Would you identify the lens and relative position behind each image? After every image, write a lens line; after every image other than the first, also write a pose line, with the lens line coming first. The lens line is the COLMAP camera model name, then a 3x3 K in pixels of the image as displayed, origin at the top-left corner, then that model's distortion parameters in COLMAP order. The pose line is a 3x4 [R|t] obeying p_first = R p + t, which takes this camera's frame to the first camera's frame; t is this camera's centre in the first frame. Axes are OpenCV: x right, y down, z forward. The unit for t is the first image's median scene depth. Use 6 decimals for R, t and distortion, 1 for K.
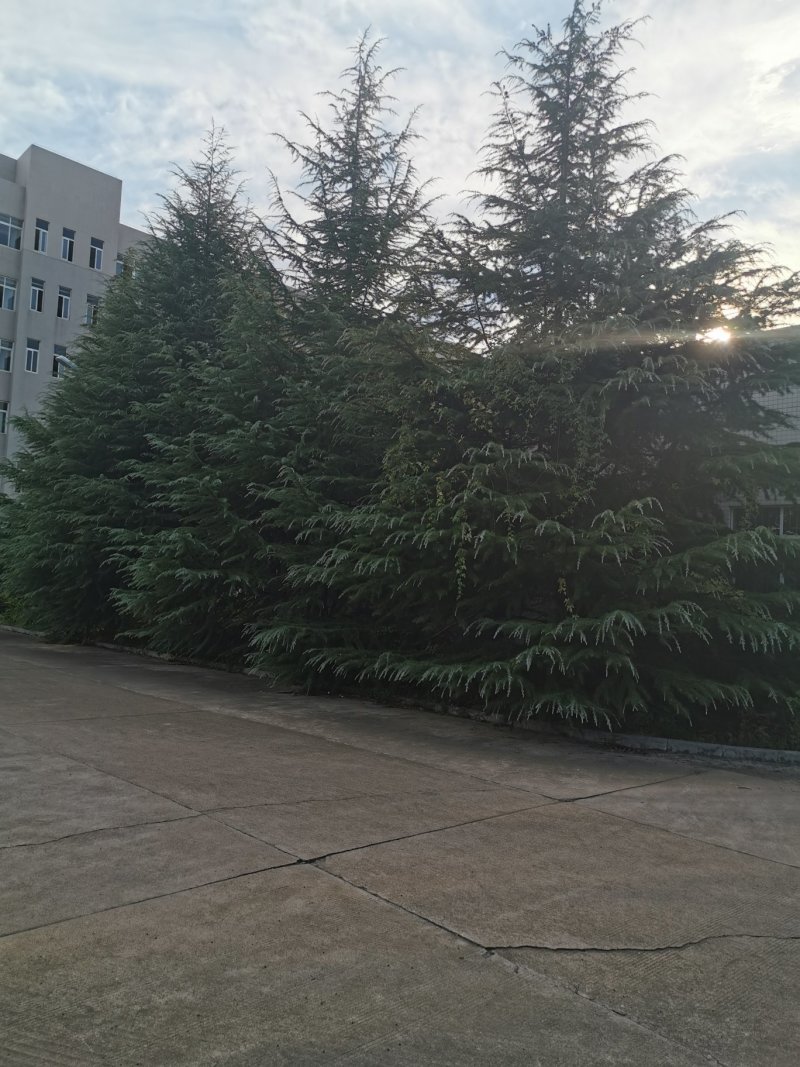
lens RADIAL K [[814.5, 0, 400.0], [0, 814.5, 533.5], [0, 0, 1]] dist [0.063176, -0.050753]
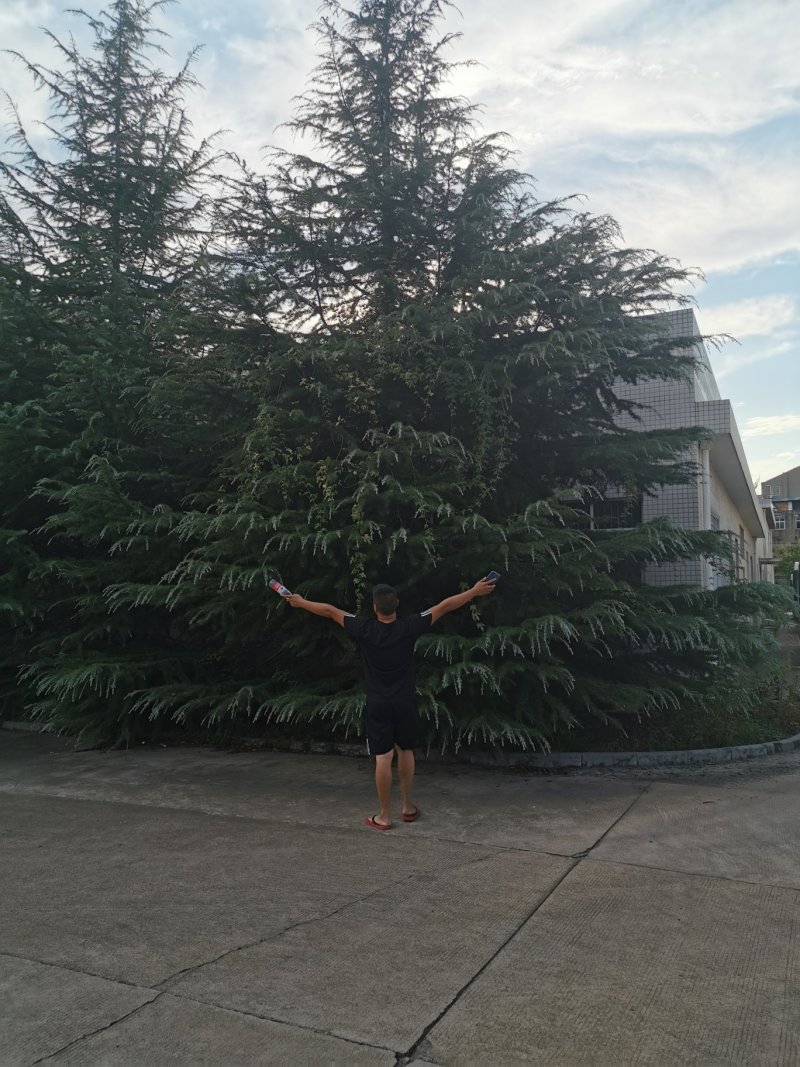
lens RADIAL K [[814.5, 0, 400.0], [0, 814.5, 533.5], [0, 0, 1]] dist [0.063176, -0.050753]
pose [[0.937790, -0.031514, 0.345771, -0.127552], [0.034848, 0.999387, -0.003428, 0.002681], [-0.345451, 0.015264, 0.938313, 0.163116]]
